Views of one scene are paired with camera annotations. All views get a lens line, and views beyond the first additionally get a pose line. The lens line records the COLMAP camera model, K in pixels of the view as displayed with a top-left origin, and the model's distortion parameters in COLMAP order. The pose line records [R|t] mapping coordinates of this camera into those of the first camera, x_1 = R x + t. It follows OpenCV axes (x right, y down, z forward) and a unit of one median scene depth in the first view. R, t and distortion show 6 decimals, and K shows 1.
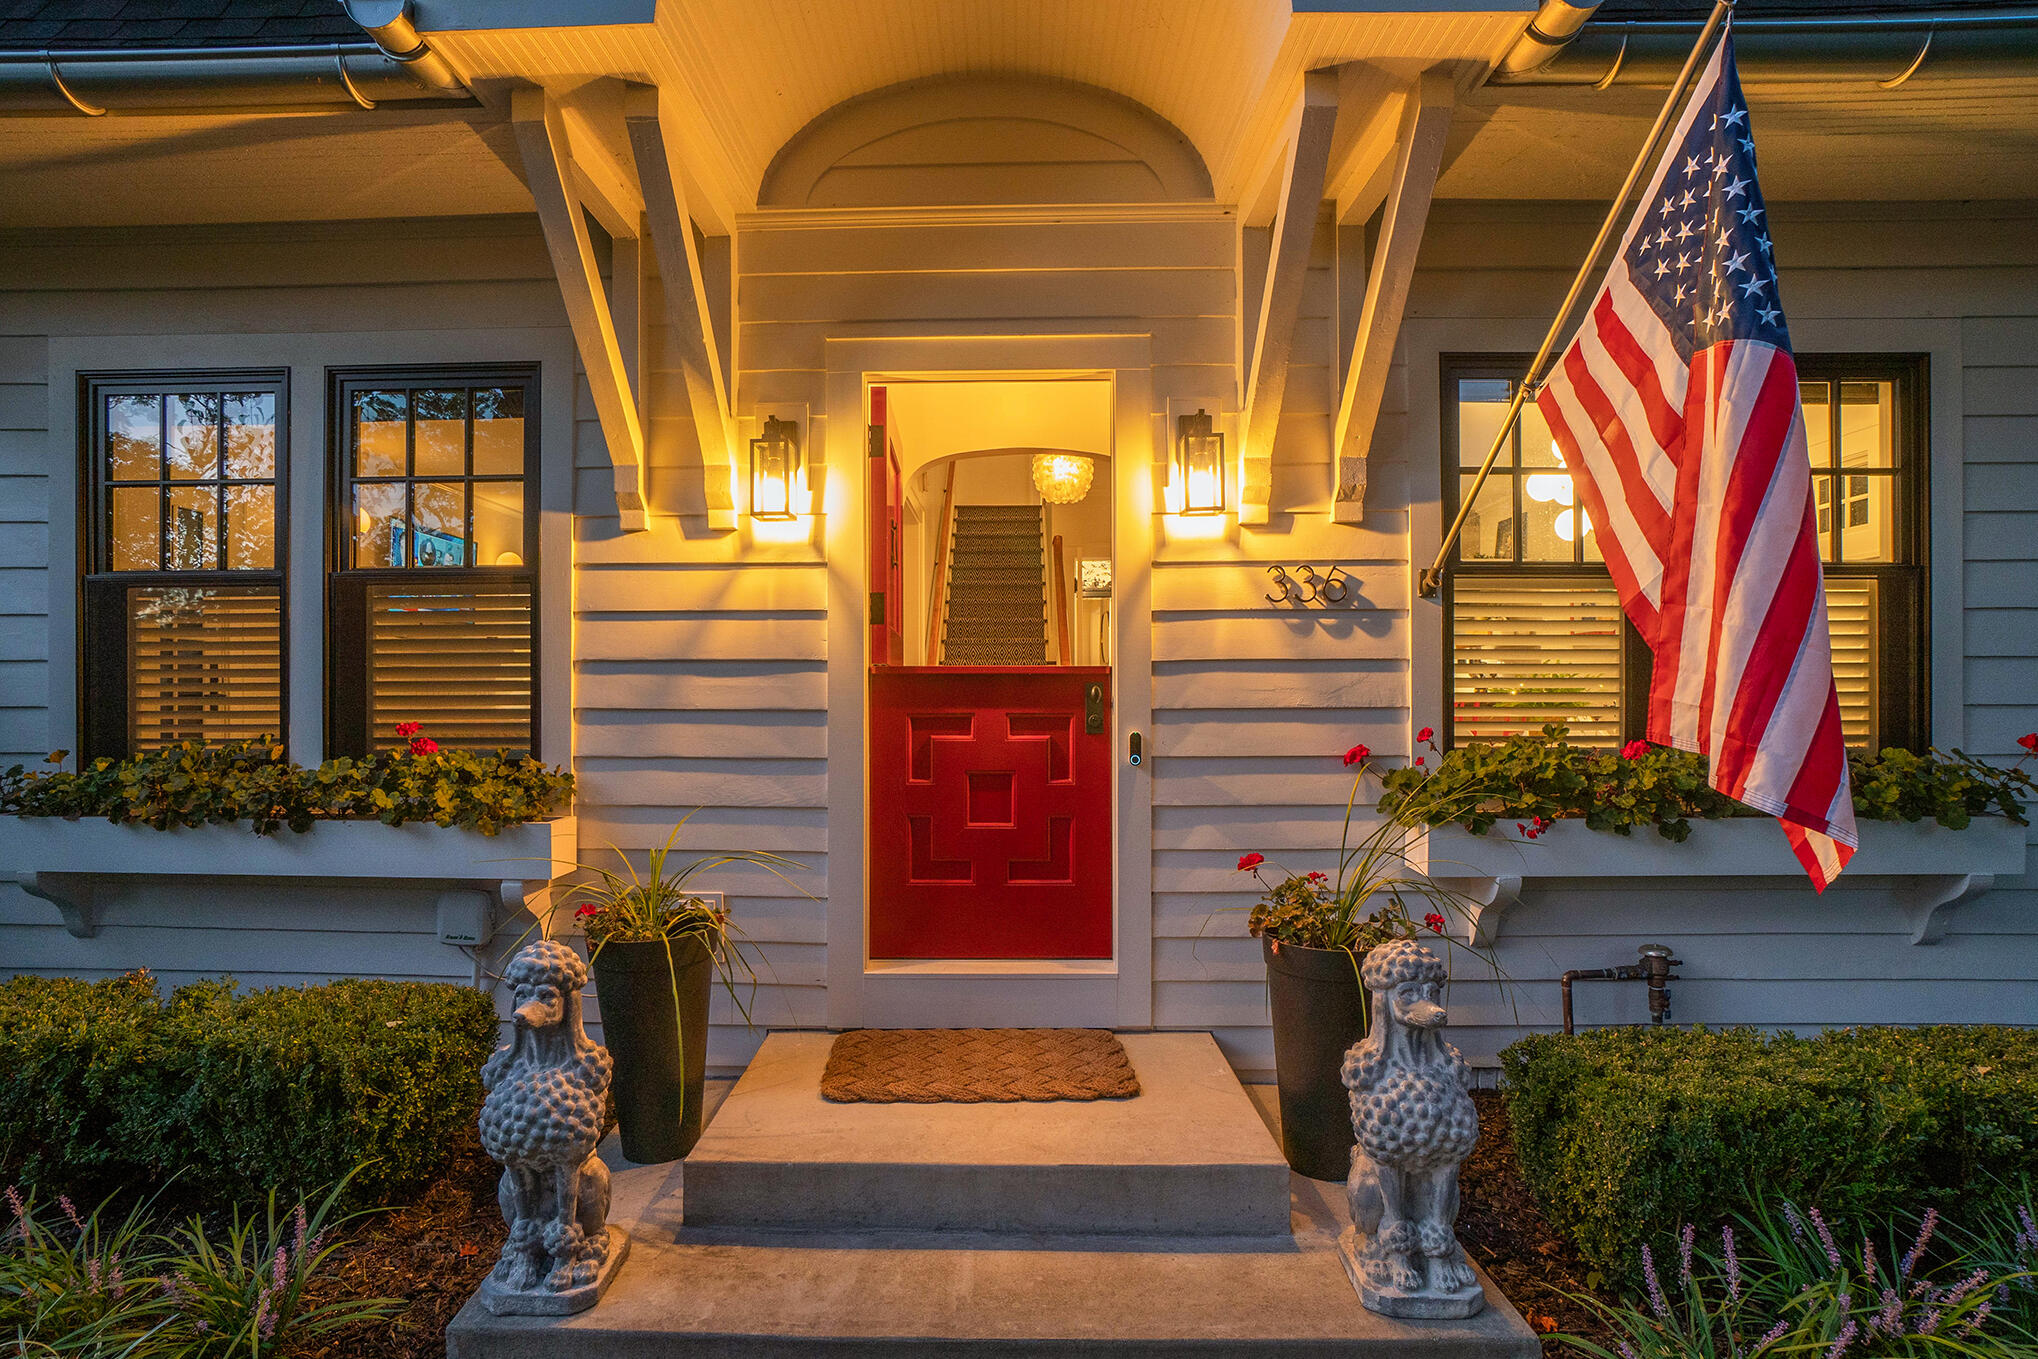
lens RADIAL K [[984.4, 0, 975.8], [0, 984.4, 698.3], [0, 0, 1]] dist [-0.026260, -0.000285]
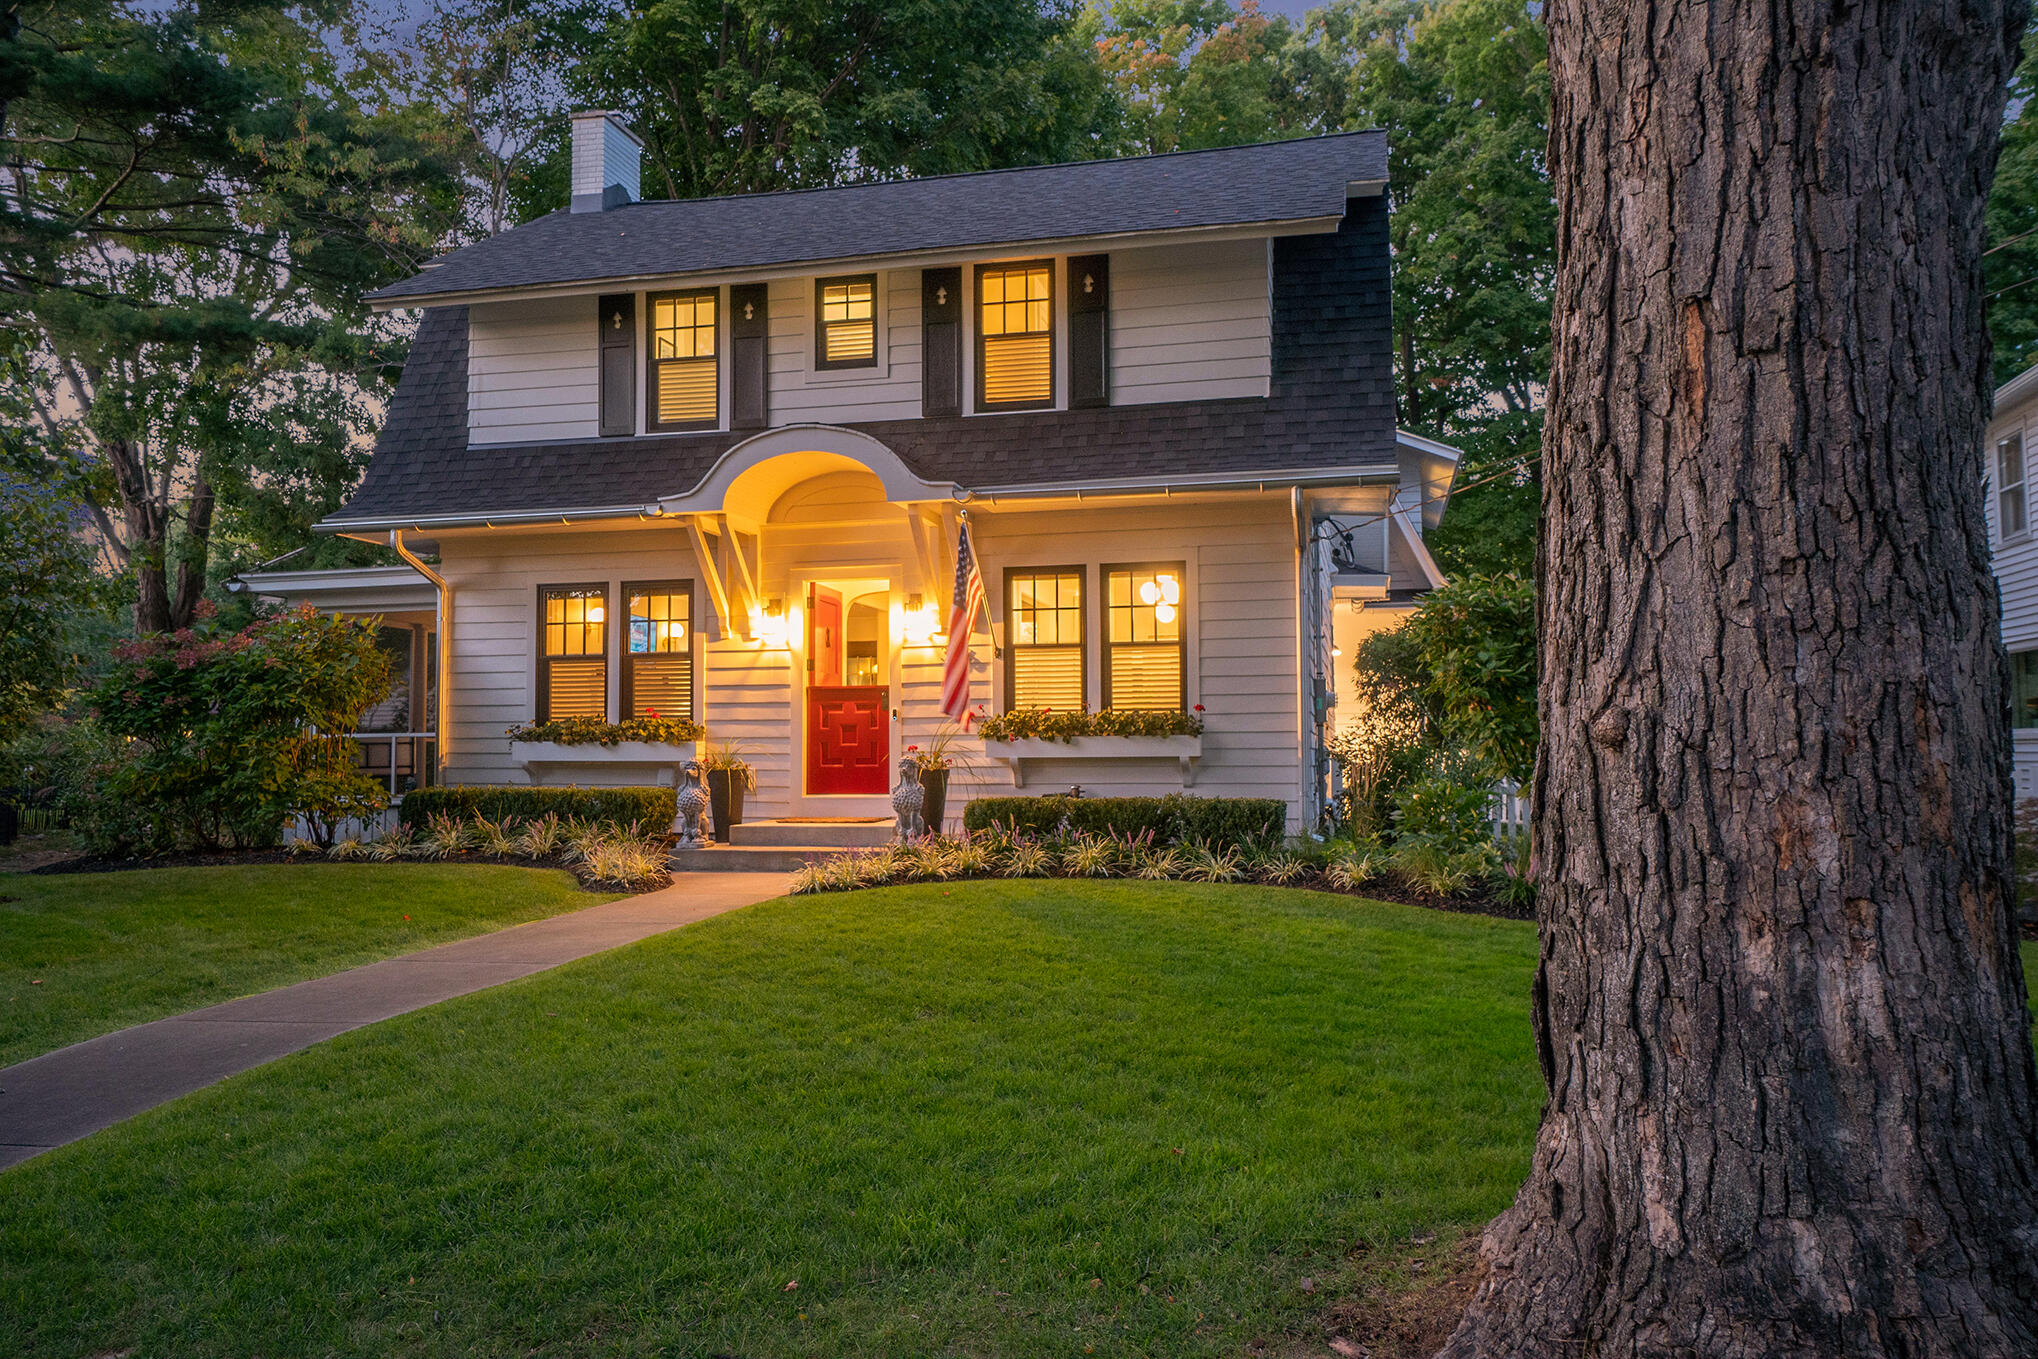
lens RADIAL K [[1578.3, 0, 1020.6], [0, 1578.3, 680.4], [0, 0, 1]] dist [0.004933, 0.000126]
pose [[0.977057, -0.014447, -0.212485, 1.433115], [0.002583, 0.998427, -0.056006, 0.202278], [0.212960, 0.054172, 0.975558, -3.216104]]
